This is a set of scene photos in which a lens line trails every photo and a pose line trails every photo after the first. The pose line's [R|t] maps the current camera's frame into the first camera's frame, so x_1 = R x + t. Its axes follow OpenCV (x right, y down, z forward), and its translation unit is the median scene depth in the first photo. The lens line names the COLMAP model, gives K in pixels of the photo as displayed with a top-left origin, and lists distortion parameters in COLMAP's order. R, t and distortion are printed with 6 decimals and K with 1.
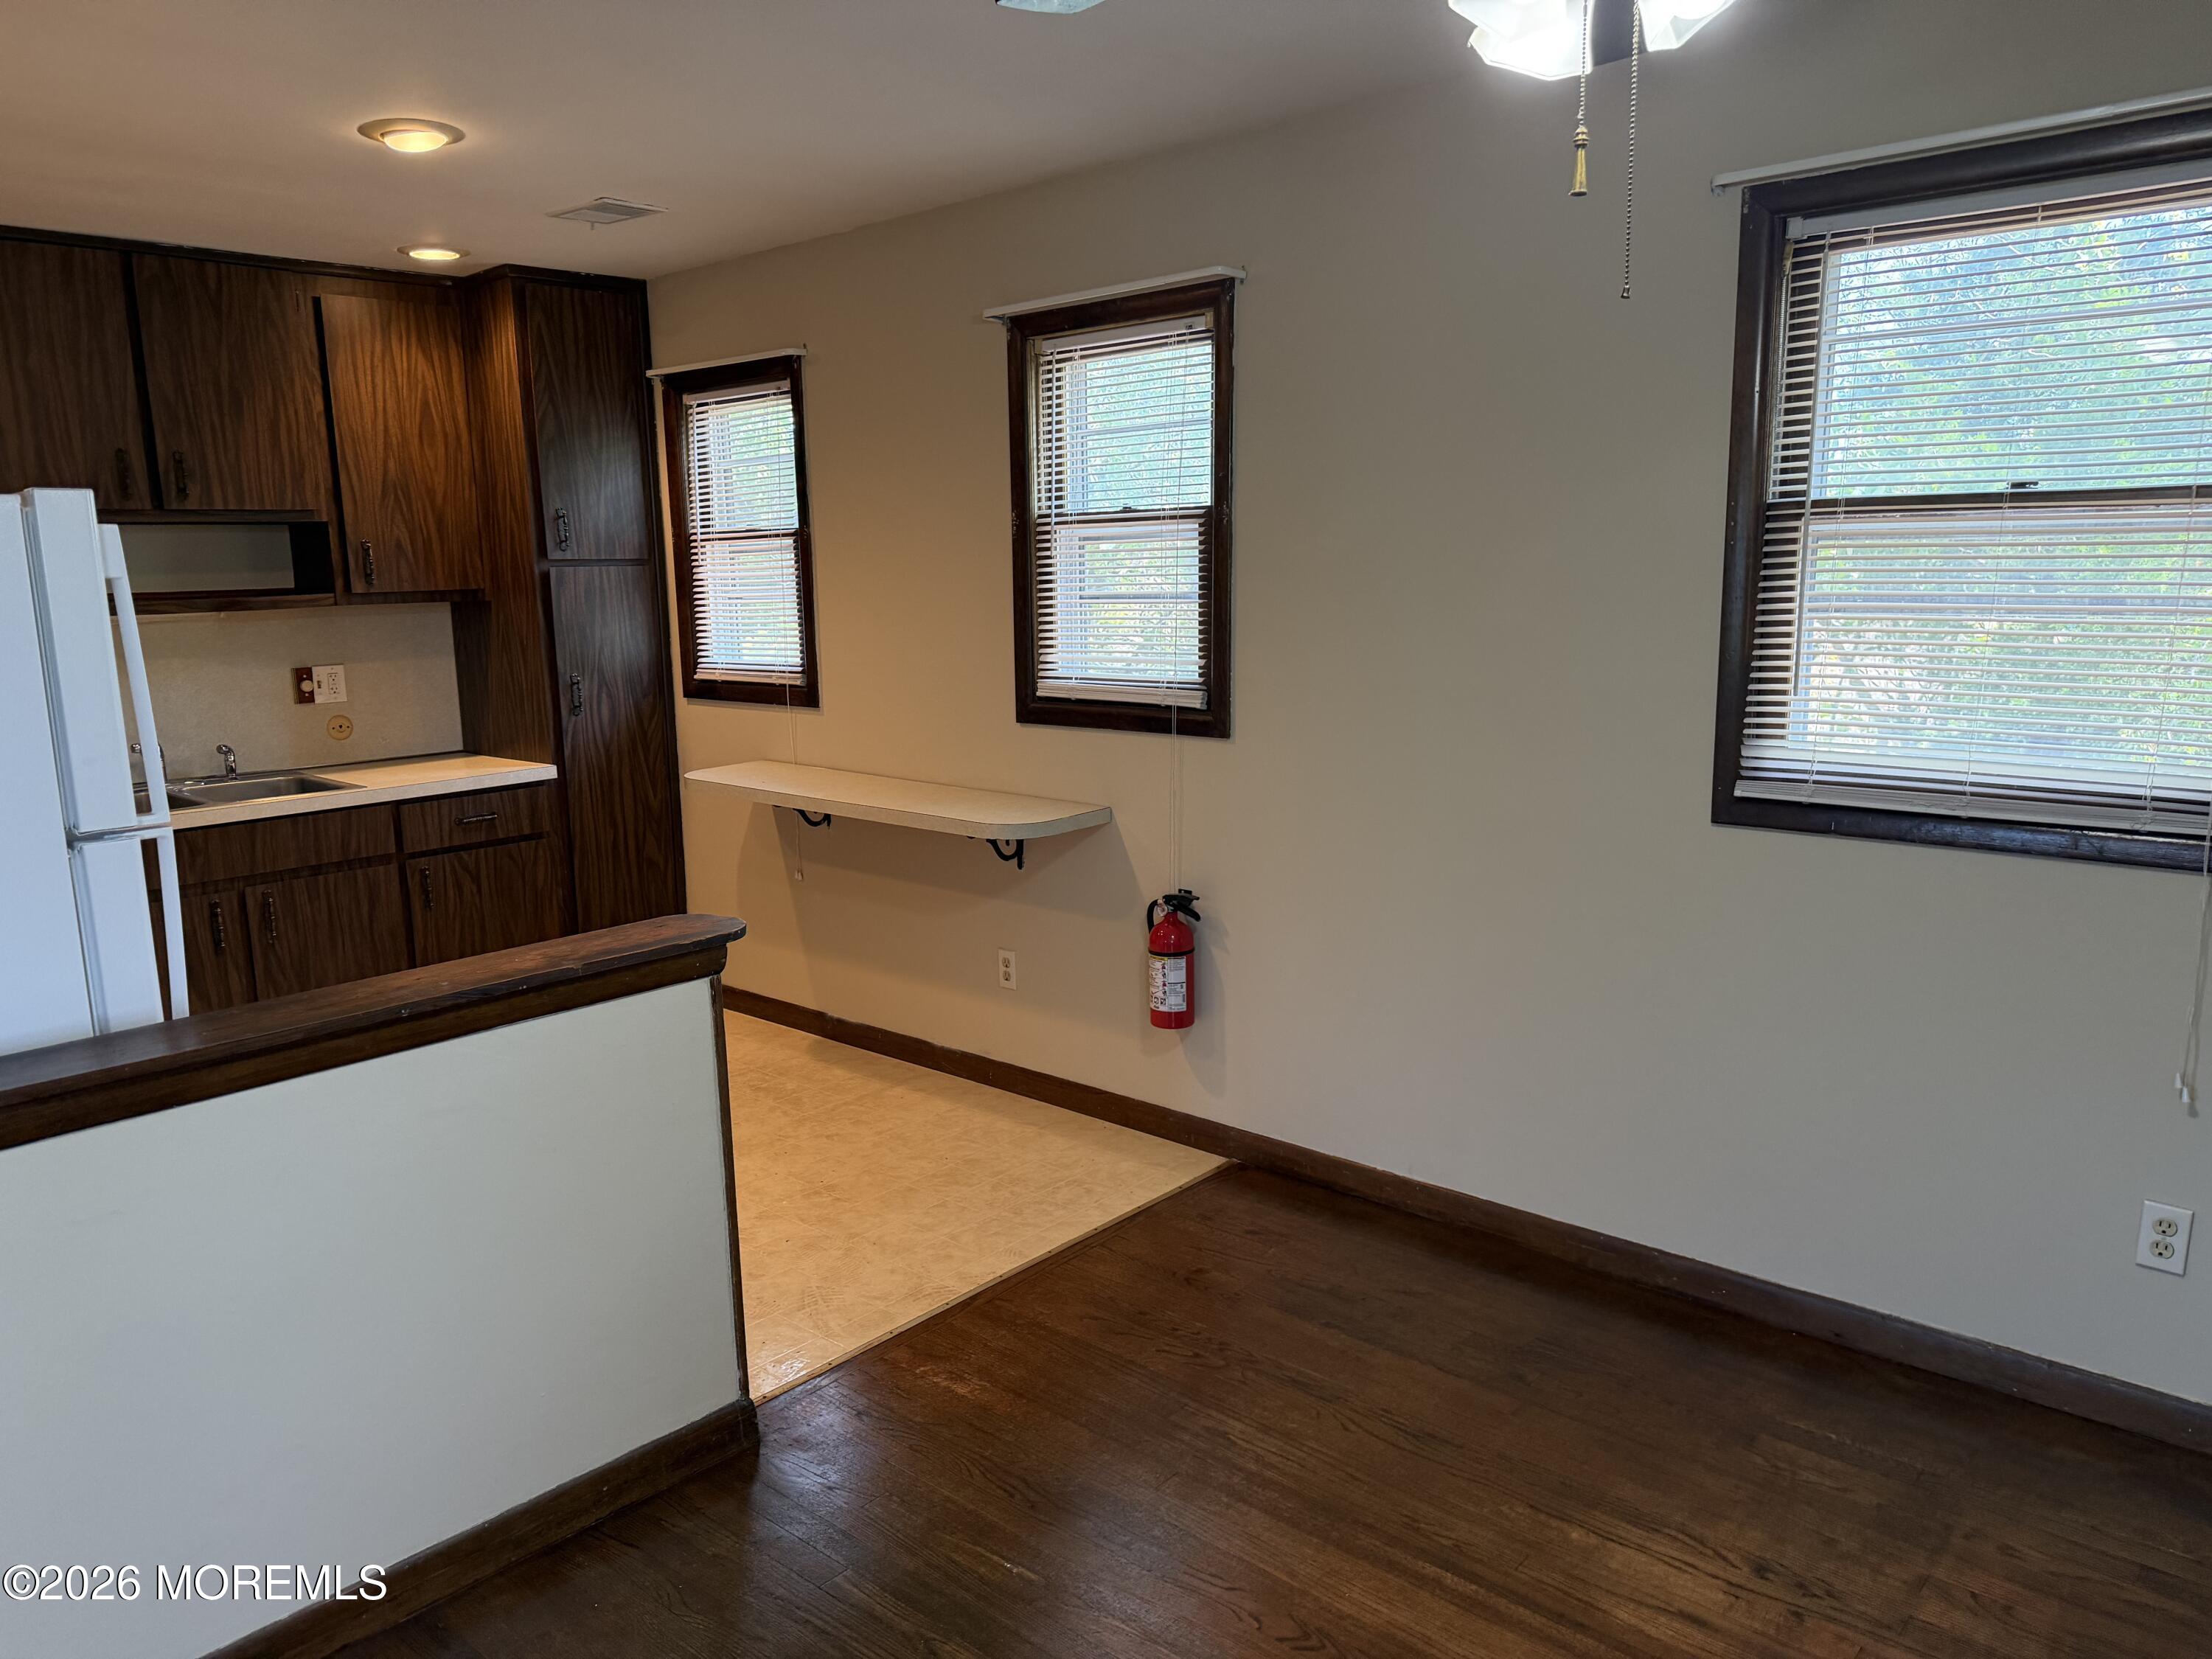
lens RADIAL K [[1565.2, 0, 1060.6], [0, 1565.2, 832.1], [0, 0, 1]] dist [0.019180, -0.022726]
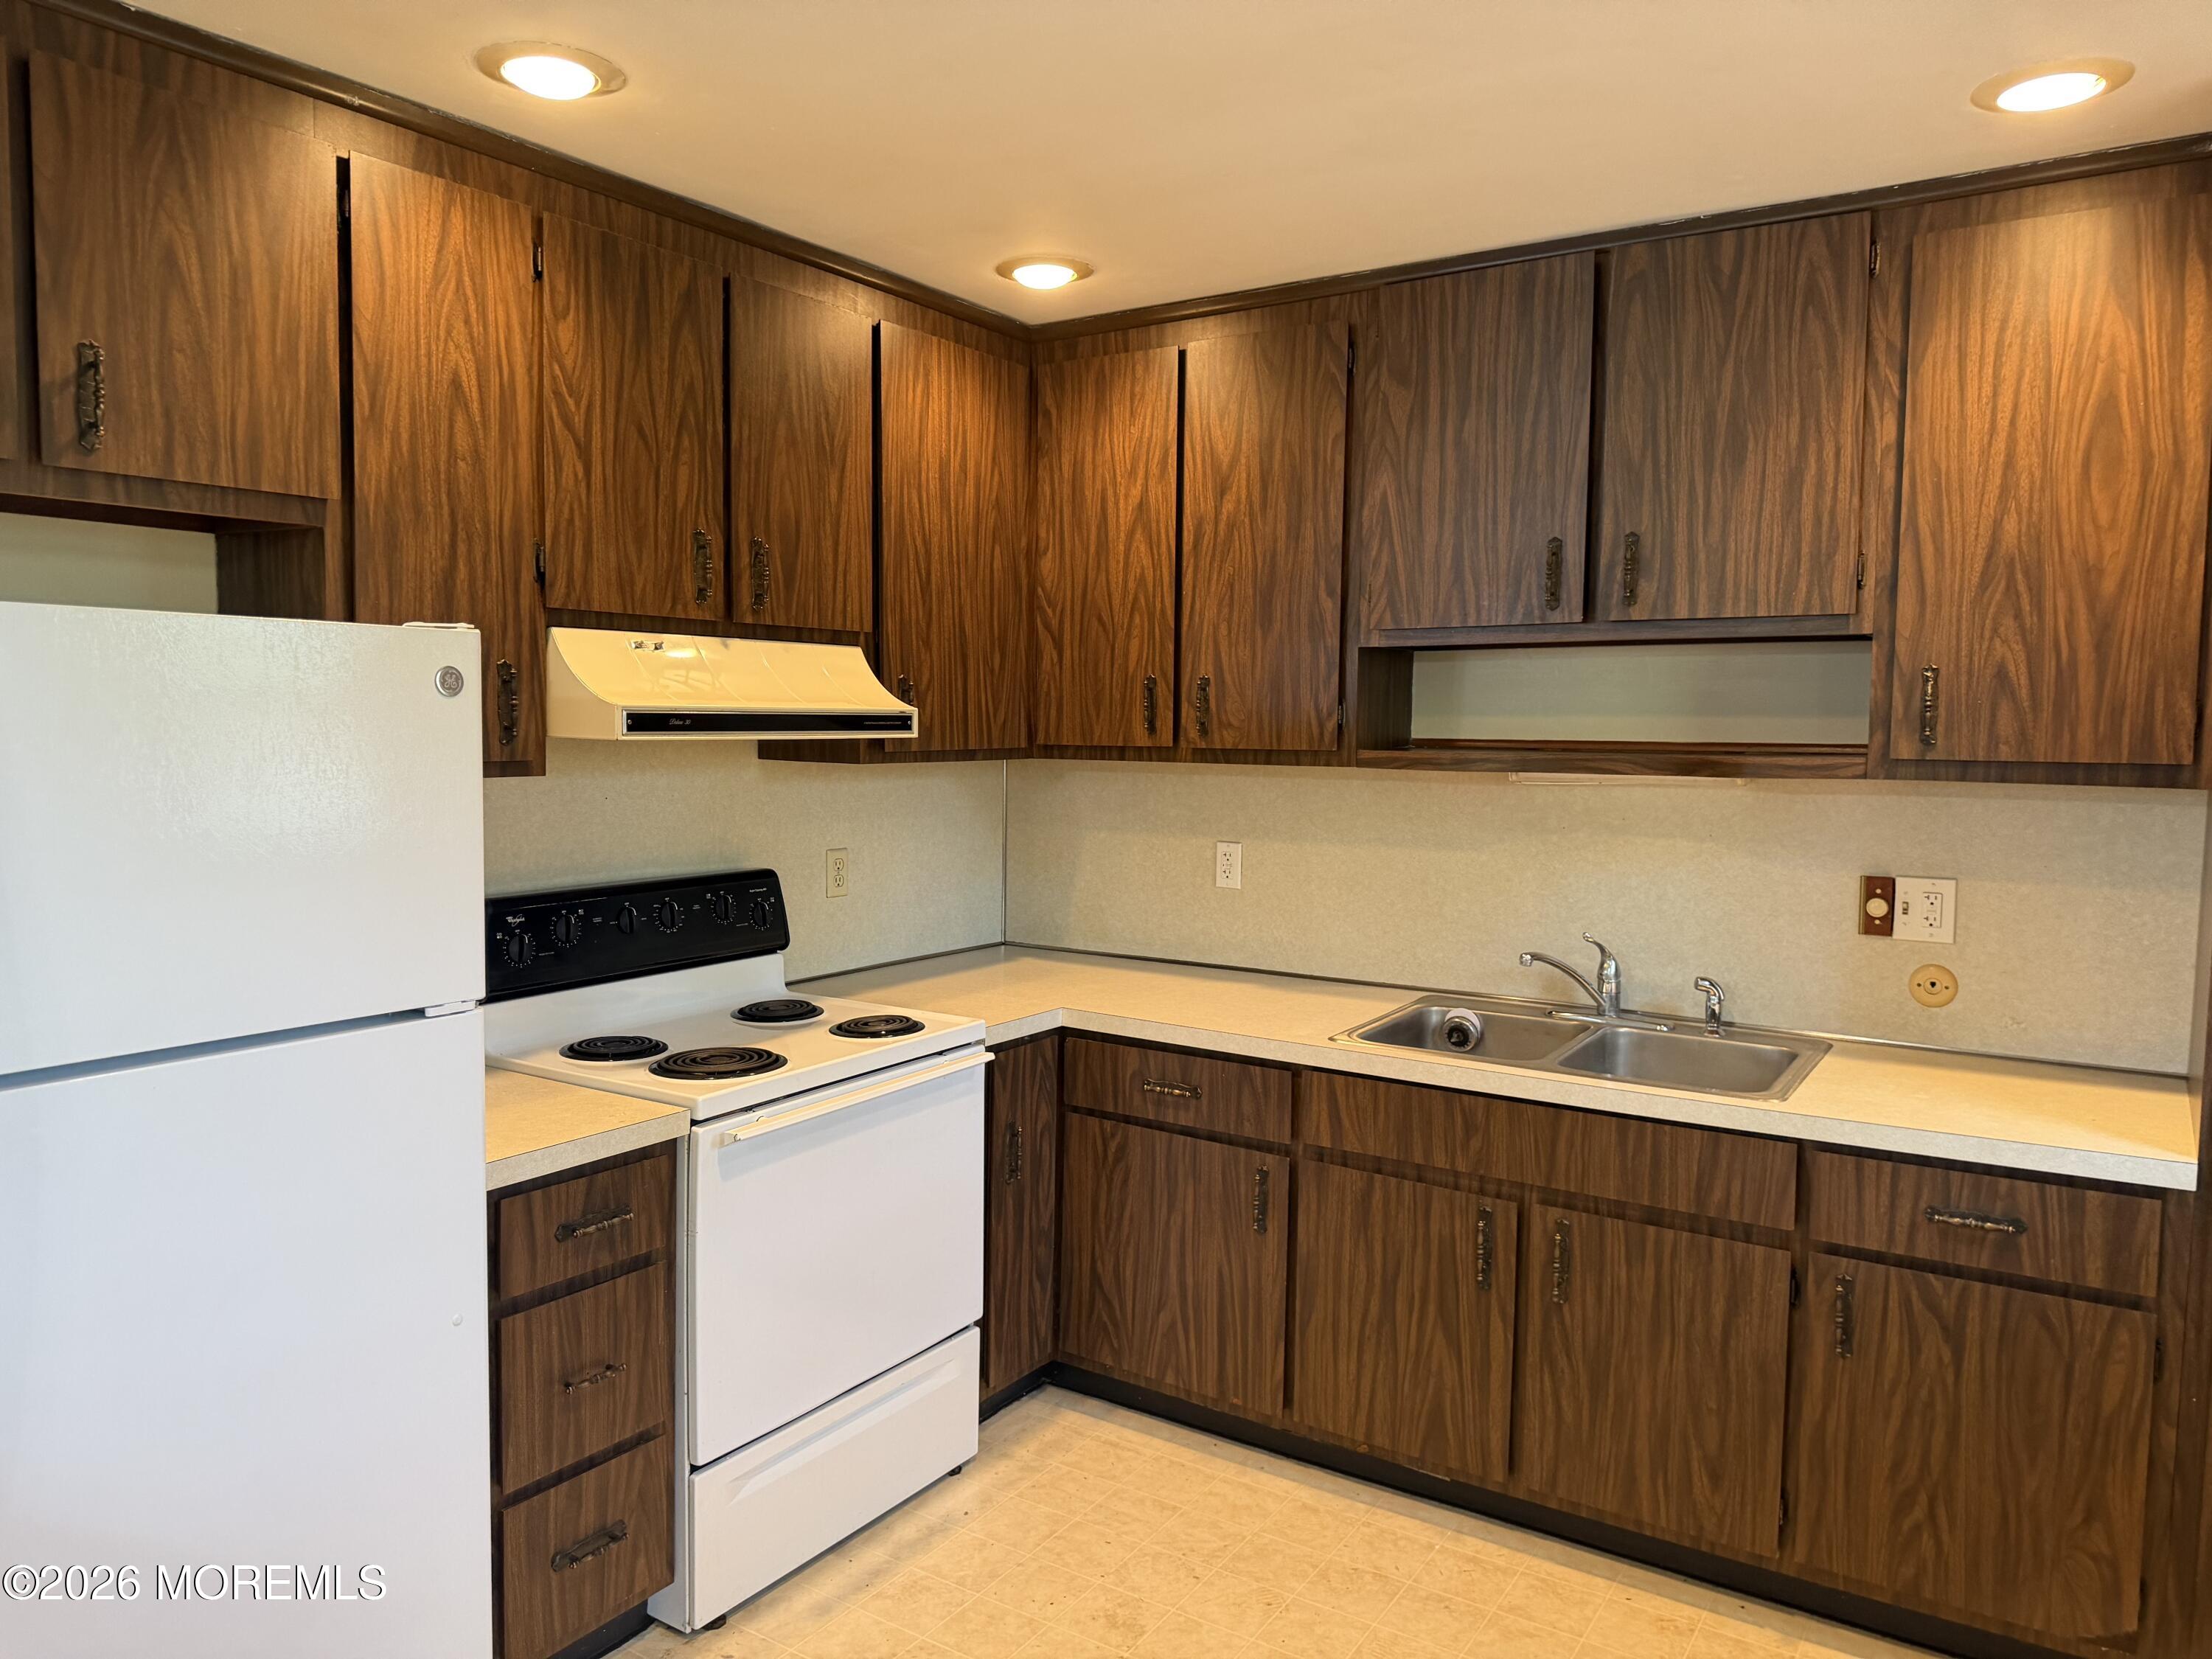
lens RADIAL K [[1523.3, 0, 1106.0], [0, 1523.3, 829.5], [0, 0, 1]] dist [0.000405, -0.031713]
pose [[0.166666, 0.098842, -0.981047, 0.038876], [-0.183480, 0.980694, 0.067636, -0.114241], [0.968792, 0.168730, 0.181584, 0.643094]]
